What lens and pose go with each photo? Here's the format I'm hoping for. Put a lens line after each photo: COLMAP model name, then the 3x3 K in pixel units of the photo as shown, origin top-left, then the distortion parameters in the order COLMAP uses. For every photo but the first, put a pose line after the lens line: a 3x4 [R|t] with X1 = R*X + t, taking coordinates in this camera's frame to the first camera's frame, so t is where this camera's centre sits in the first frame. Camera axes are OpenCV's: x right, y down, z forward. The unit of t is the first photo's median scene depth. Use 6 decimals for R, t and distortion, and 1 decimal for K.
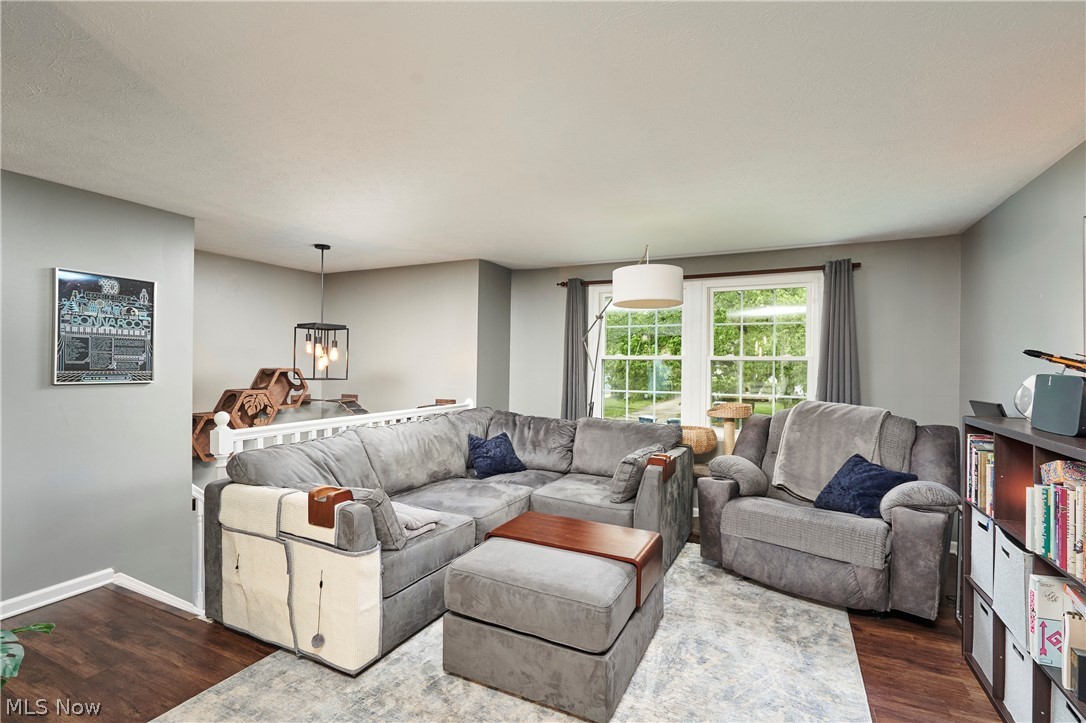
lens RADIAL K [[504.2, 0, 545.5], [0, 504.2, 364.5], [0, 0, 1]] dist [-0.002012, -0.000070]
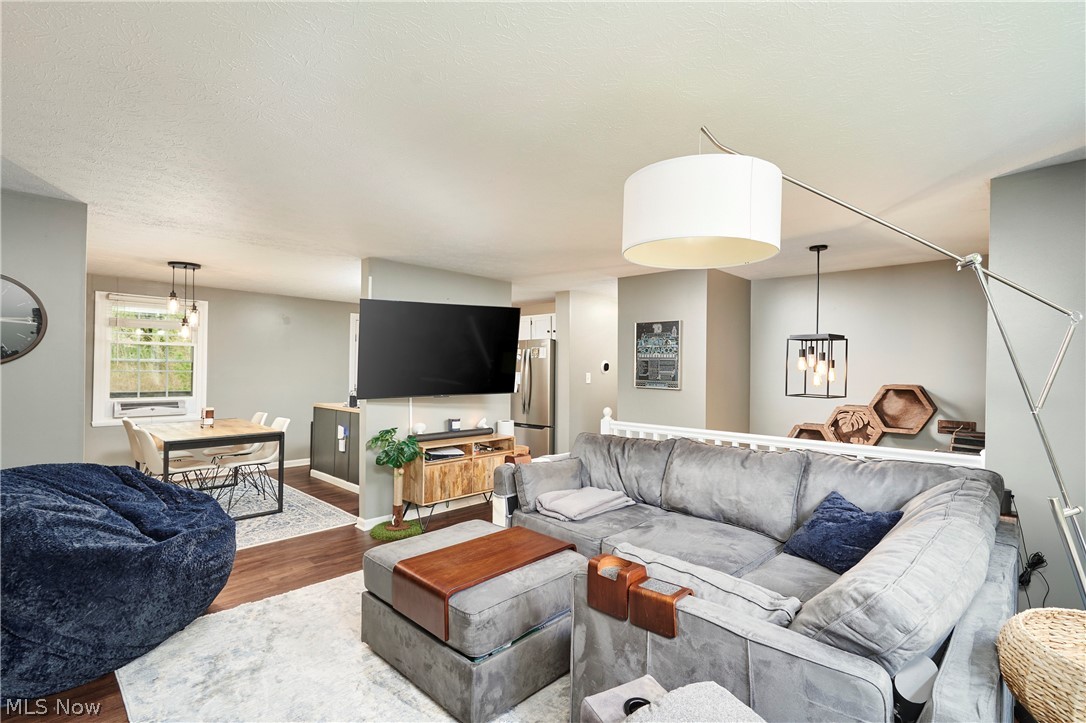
lens RADIAL K [[504.2, 0, 545.5], [0, 504.2, 364.5], [0, 0, 1]] dist [-0.002012, -0.000070]
pose [[-0.288599, -0.021549, -0.957207, 0.743039], [-0.016841, 0.999706, -0.017428, -0.004324], [0.957302, 0.011090, -0.288877, 1.065244]]
